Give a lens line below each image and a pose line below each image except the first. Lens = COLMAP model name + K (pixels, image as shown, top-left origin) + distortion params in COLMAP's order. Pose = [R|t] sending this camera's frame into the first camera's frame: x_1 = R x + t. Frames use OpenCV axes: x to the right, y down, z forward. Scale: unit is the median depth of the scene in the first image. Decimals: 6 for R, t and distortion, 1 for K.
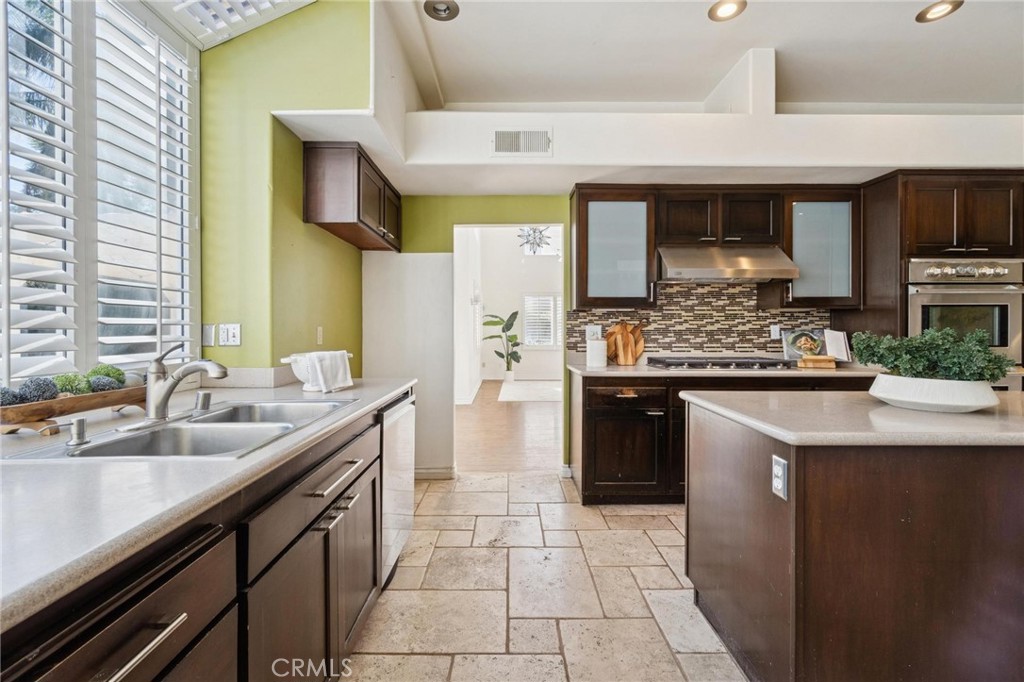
lens RADIAL K [[440.3, 0, 506.5], [0, 440.3, 336.9], [0, 0, 1]] dist [-0.005877, 0.000900]
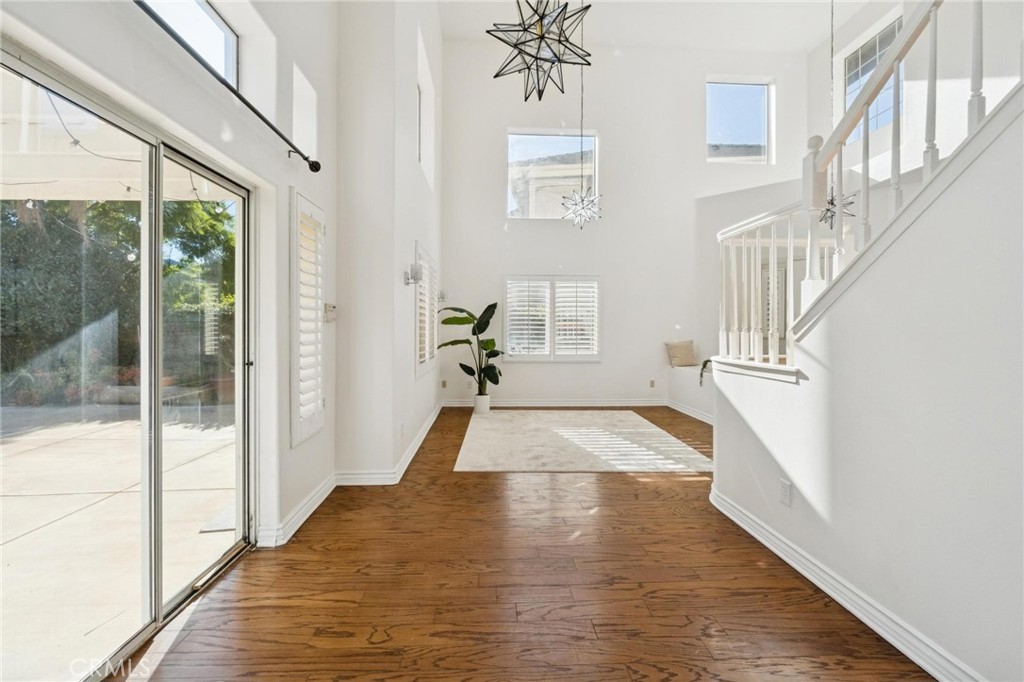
lens RADIAL K [[440.3, 0, 515.8], [0, 440.3, 330.3], [0, 0, 1]] dist [-0.005877, 0.000900]
pose [[0.997930, 0.004227, 0.064169, 0.037514], [-0.003114, 0.999843, -0.017444, -0.018276], [-0.064233, 0.017208, 0.997787, 1.005065]]
